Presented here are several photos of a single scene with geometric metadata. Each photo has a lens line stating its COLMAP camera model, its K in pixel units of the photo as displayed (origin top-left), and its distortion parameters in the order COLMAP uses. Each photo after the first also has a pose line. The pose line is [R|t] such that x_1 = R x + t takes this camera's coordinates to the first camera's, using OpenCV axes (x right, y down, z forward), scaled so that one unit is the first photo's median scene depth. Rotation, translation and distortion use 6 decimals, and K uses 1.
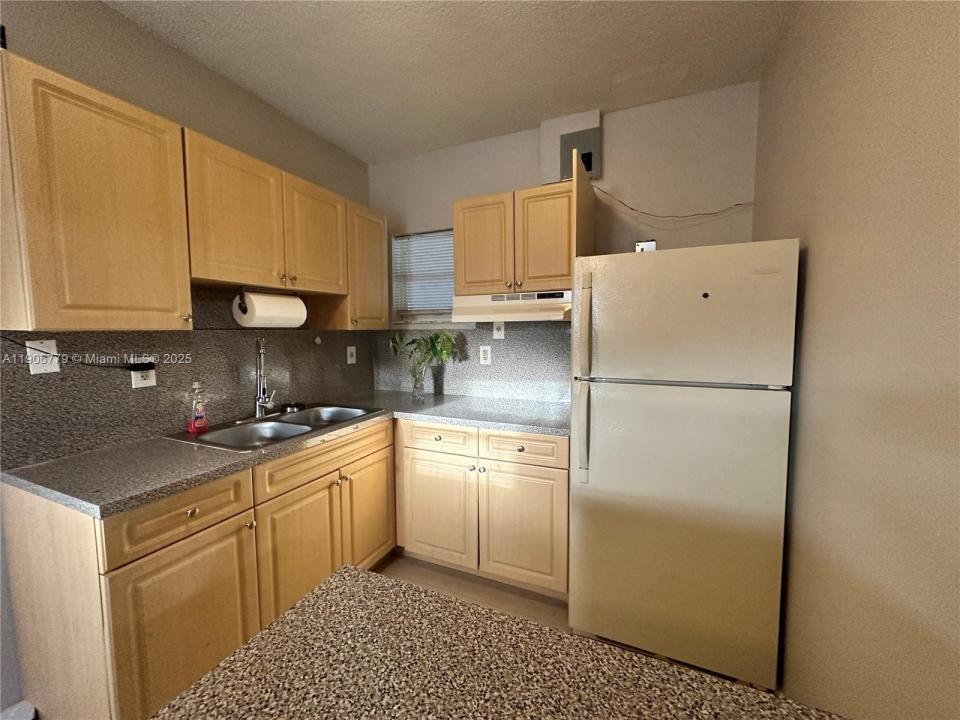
lens RADIAL K [[384.5, 0, 480.0], [0, 384.5, 360.0], [0, 0, 1]] dist [-0.001927, -0.000158]
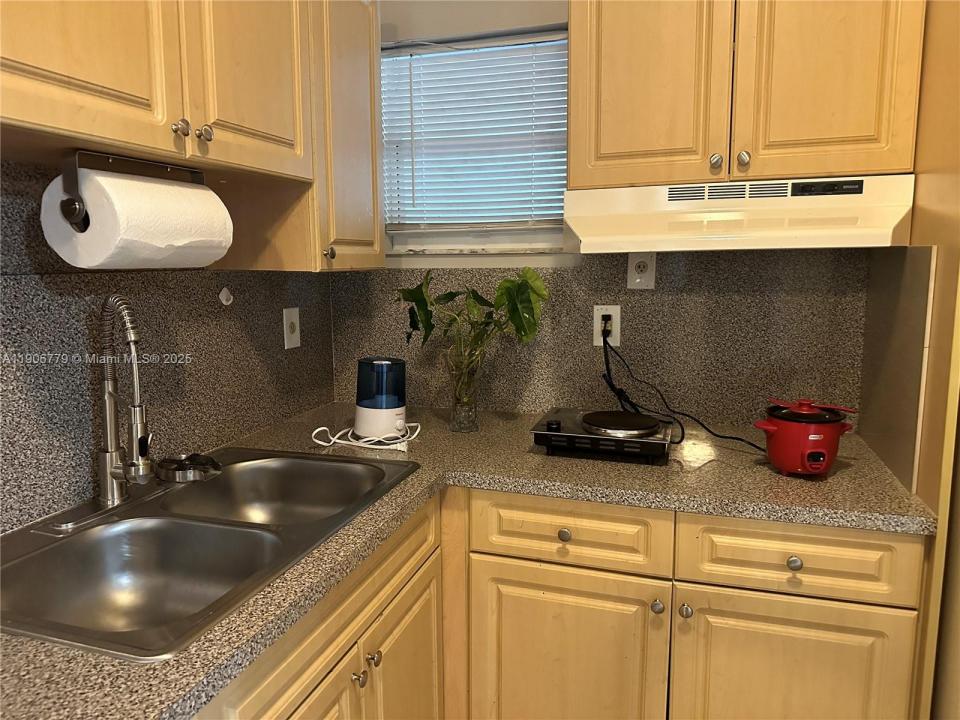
lens RADIAL K [[693.4, 0, 480.0], [0, 693.4, 360.0], [0, 0, 1]] dist [-0.001310, -0.005019]
pose [[0.993940, -0.018079, 0.108428, -0.261824], [0.011141, 0.997872, 0.064252, -0.031975], [-0.109359, -0.062655, 0.992026, 0.266141]]
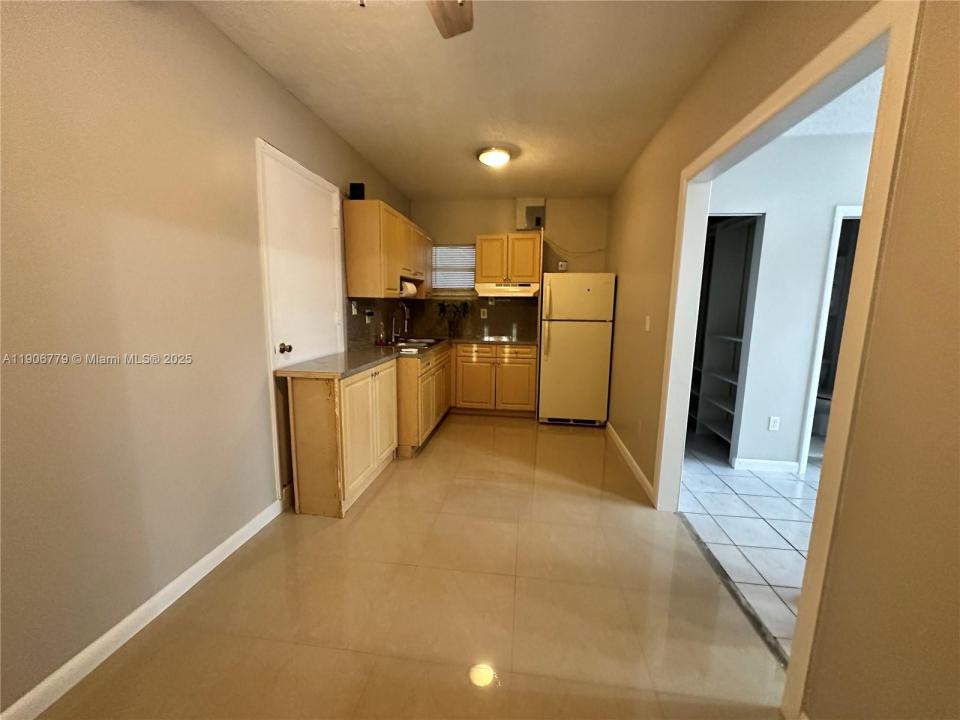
lens RADIAL K [[384.5, 0, 480.0], [0, 384.5, 360.0], [0, 0, 1]] dist [-0.001927, -0.000158]
pose [[0.960474, -0.023815, 0.277349, -0.649222], [0.003176, 0.997207, 0.074626, 0.090606], [-0.278351, -0.070795, 0.957867, -1.015586]]
